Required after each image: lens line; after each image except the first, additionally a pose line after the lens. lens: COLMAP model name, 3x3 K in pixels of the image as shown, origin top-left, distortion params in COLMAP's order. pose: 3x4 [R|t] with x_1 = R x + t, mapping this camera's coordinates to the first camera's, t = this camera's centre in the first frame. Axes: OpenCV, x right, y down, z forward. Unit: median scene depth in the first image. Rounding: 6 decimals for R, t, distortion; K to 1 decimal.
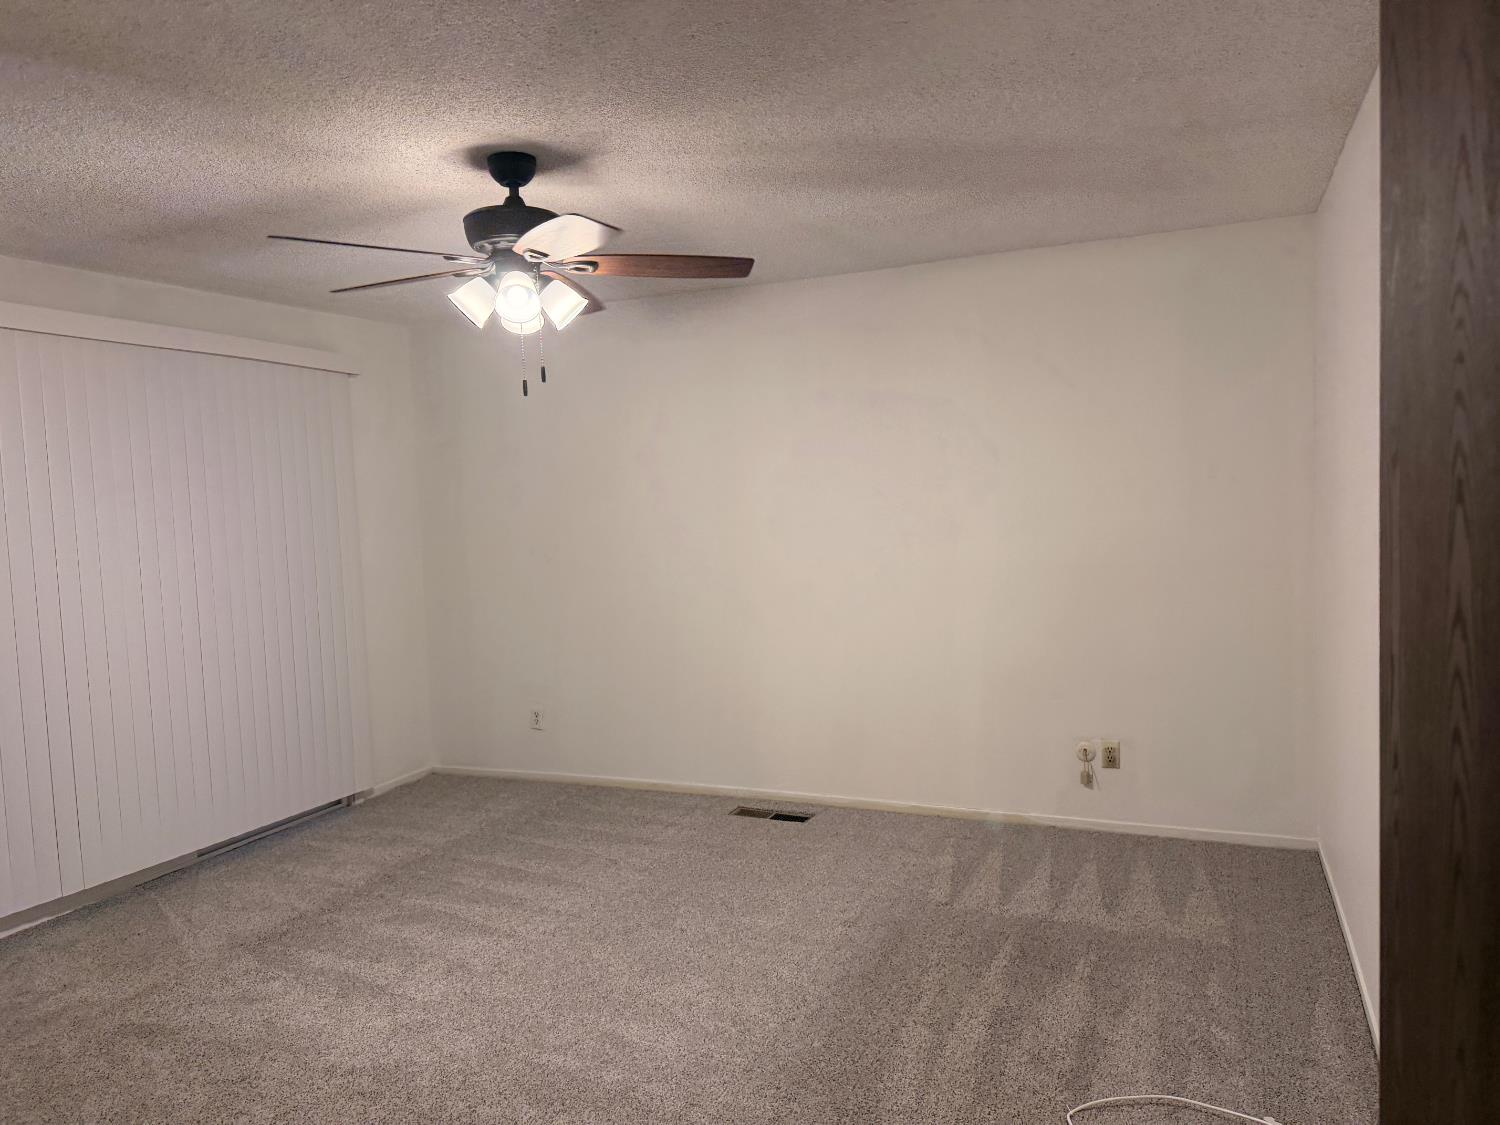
lens RADIAL K [[1060.6, 0, 749.1], [0, 1060.6, 562.2], [0, 0, 1]] dist [-0.006464, -0.002643]
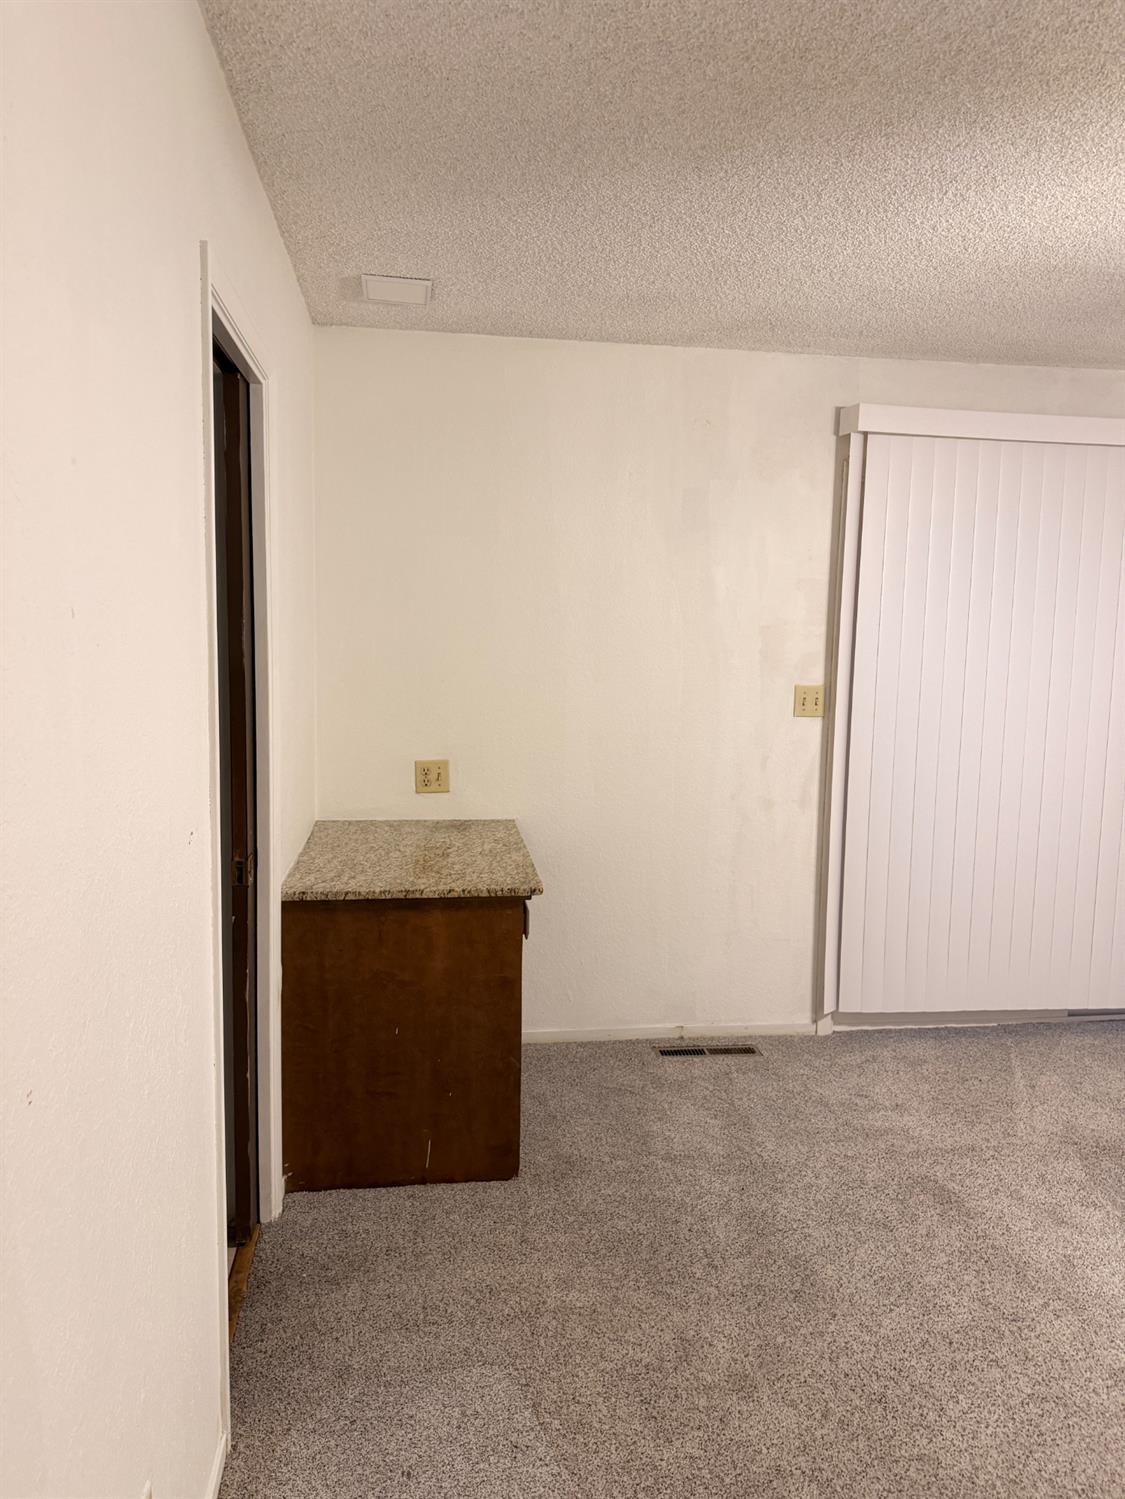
lens RADIAL K [[1059.9, 0, 564.4], [0, 1059.9, 743.2], [0, 0, 1]] dist [-0.006464, -0.002643]
pose [[0.521453, 0.142310, -0.841329, -0.022922], [-0.094269, 0.989567, 0.108957, -0.014092], [0.848057, 0.022495, 0.529428, 0.200496]]
